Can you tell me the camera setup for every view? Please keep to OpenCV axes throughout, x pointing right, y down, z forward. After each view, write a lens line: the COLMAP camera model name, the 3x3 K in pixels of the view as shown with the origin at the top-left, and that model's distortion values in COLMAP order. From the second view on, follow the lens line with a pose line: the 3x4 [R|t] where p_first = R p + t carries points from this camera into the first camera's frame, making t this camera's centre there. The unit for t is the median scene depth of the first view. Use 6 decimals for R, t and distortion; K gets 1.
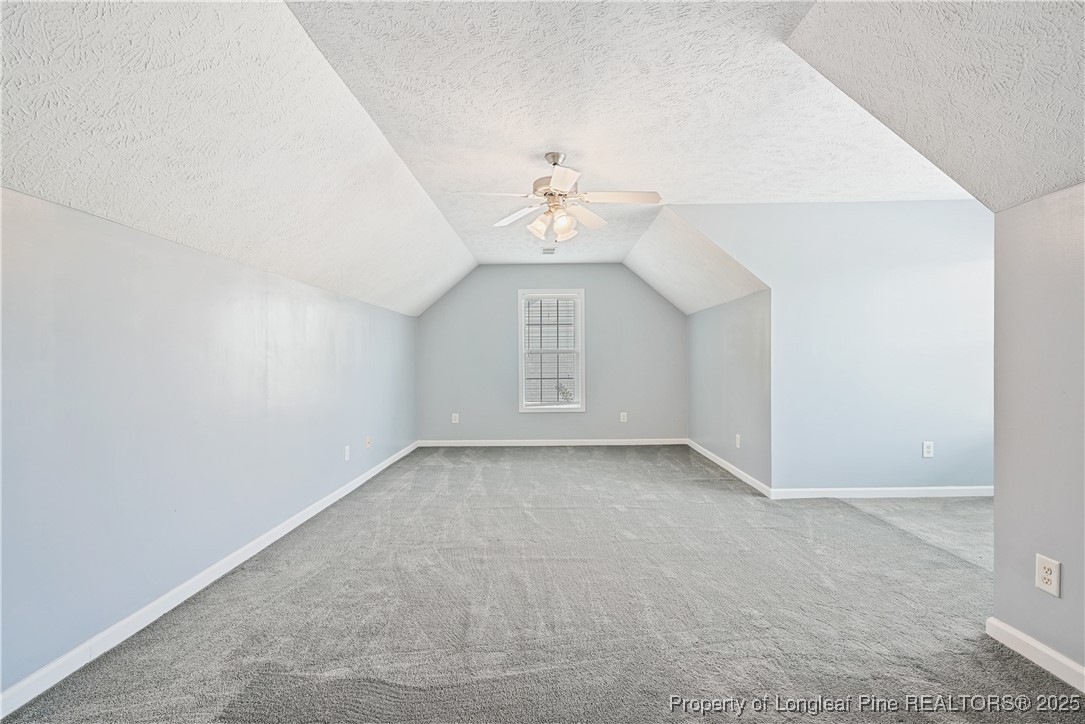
lens RADIAL K [[497.2, 0, 542.5], [0, 497.2, 362.0], [0, 0, 1]] dist [-0.001963, 0.007627]
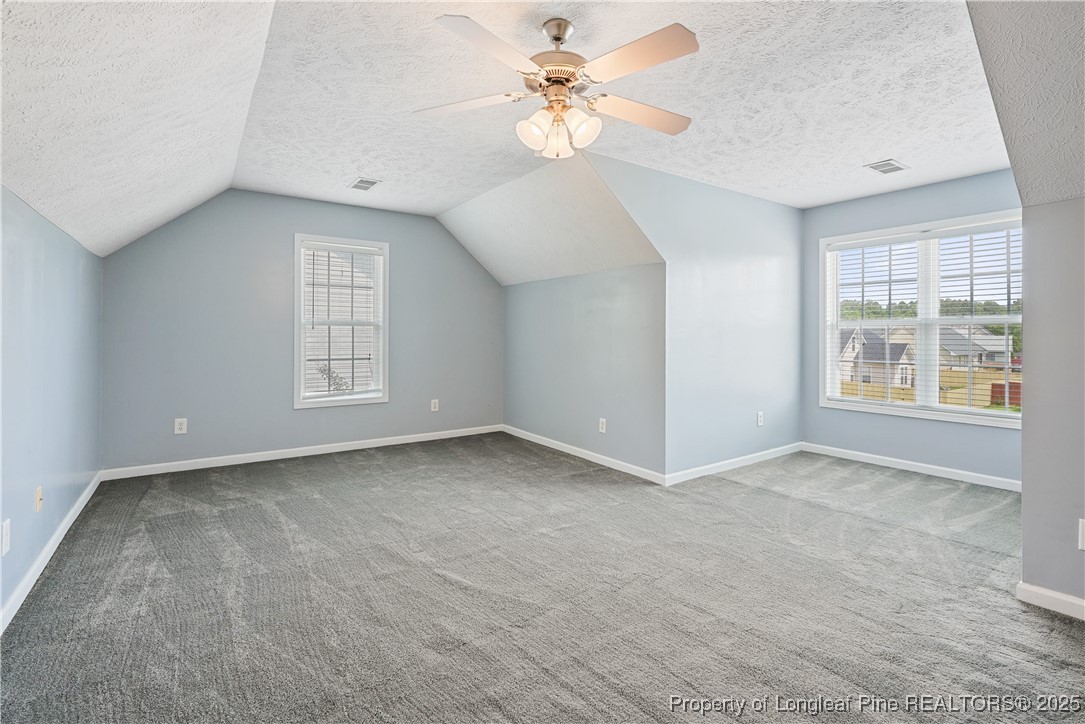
lens RADIAL K [[501.1, 0, 543.0], [0, 501.1, 330.5], [0, 0, 1]] dist [-0.010727, 0.008152]
pose [[0.809989, 0.016820, 0.586204, -0.278774], [-0.009447, 0.999833, -0.015635, -0.000988], [-0.586369, 0.007126, 0.810012, 0.358481]]
